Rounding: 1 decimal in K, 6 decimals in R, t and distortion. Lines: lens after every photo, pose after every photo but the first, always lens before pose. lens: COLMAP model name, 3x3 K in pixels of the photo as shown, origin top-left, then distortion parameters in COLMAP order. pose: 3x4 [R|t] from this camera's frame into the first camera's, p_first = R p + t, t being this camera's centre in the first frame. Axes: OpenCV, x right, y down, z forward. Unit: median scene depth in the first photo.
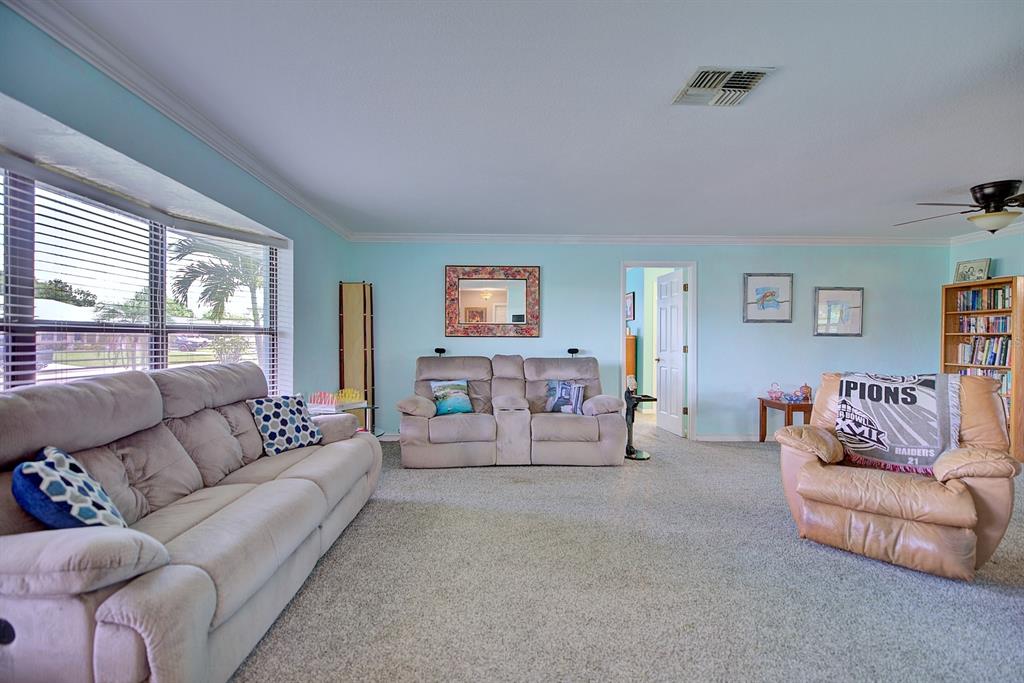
lens RADIAL K [[480.5, 0, 501.3], [0, 480.5, 342.0], [0, 0, 1]] dist [-0.001000, -0.000447]
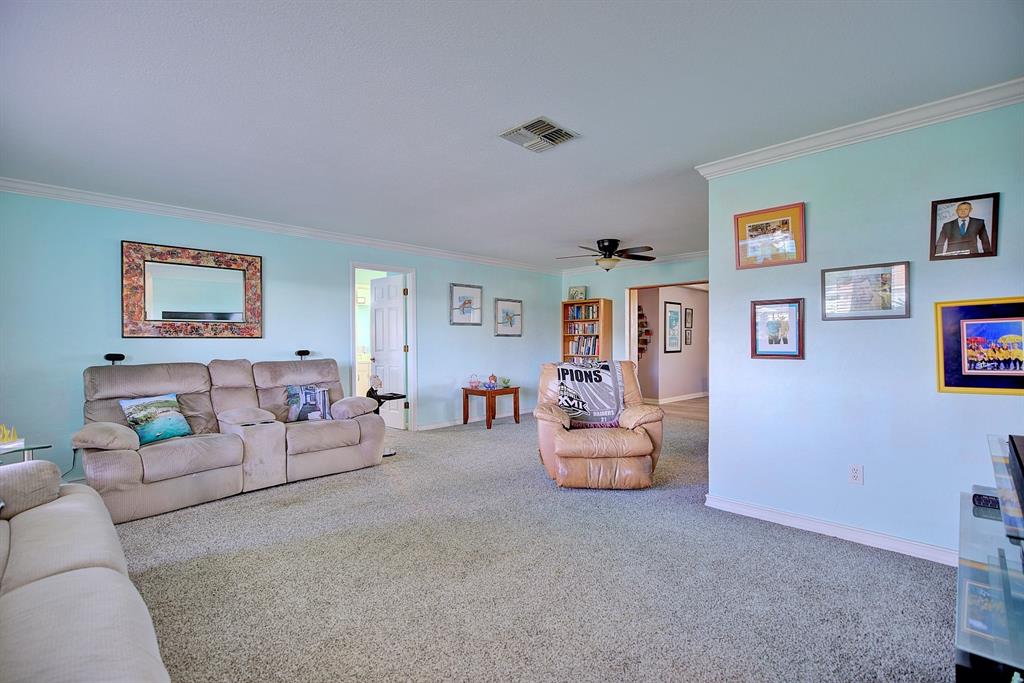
lens RADIAL K [[465.0, 0, 512.0], [0, 465.0, 341.5], [0, 0, 1]] dist [-0.000314, 0.000347]
pose [[0.718558, -0.009006, 0.695408, -0.217050], [0.010492, 0.999943, 0.002109, -0.000966], [-0.695388, 0.005781, 0.718612, 0.094708]]
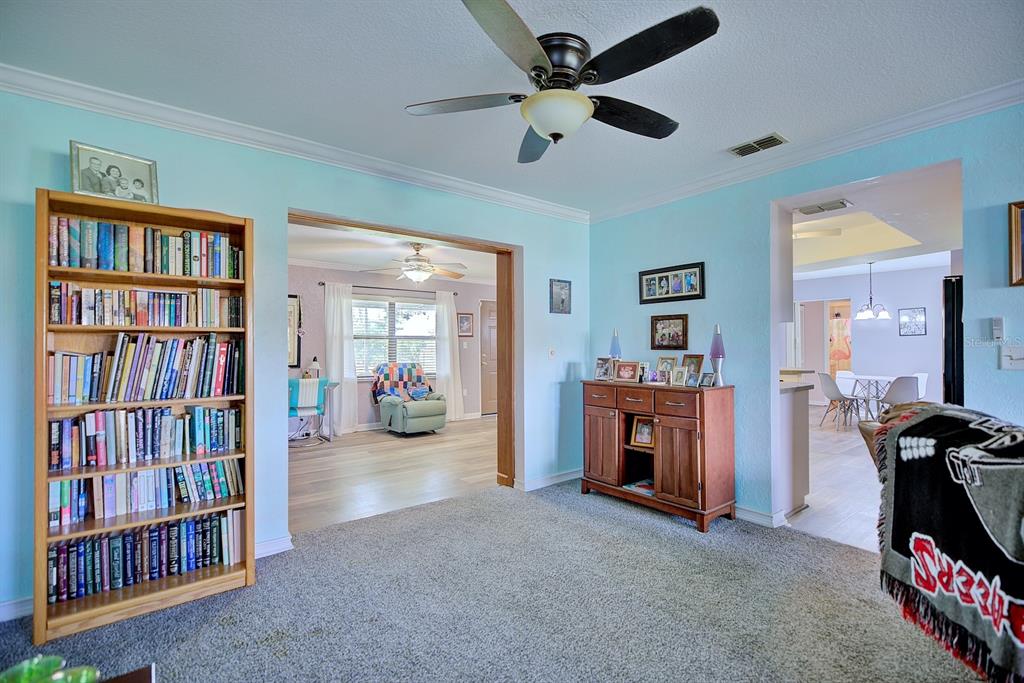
lens RADIAL K [[465.0, 0, 512.0], [0, 465.0, 341.5], [0, 0, 1]] dist [-0.000314, 0.000347]
pose [[-0.590195, 0.003496, 0.807253, 0.511683], [0.002663, 0.999994, -0.002383, -0.003535], [-0.807256, 0.000743, -0.590201, 1.076294]]
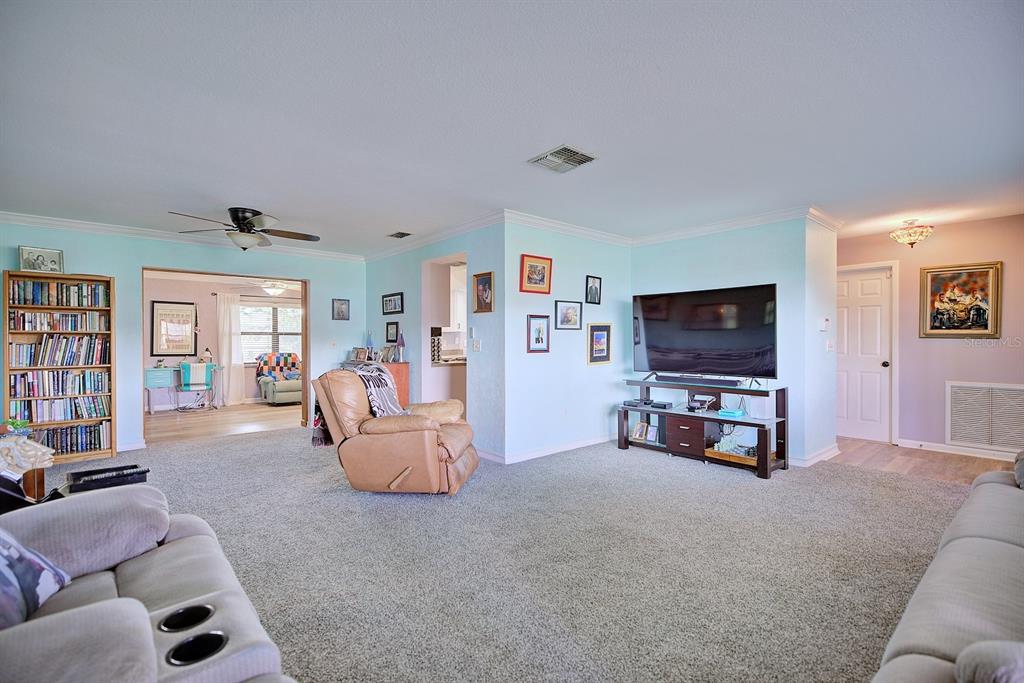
lens RADIAL K [[465.0, 0, 512.0], [0, 465.0, 341.5], [0, 0, 1]] dist [-0.000314, 0.000347]
pose [[-0.636795, -0.006739, 0.771004, -0.249949], [0.001572, 0.999948, 0.010039, -0.006553], [-0.771032, 0.007605, -0.636751, 0.984749]]
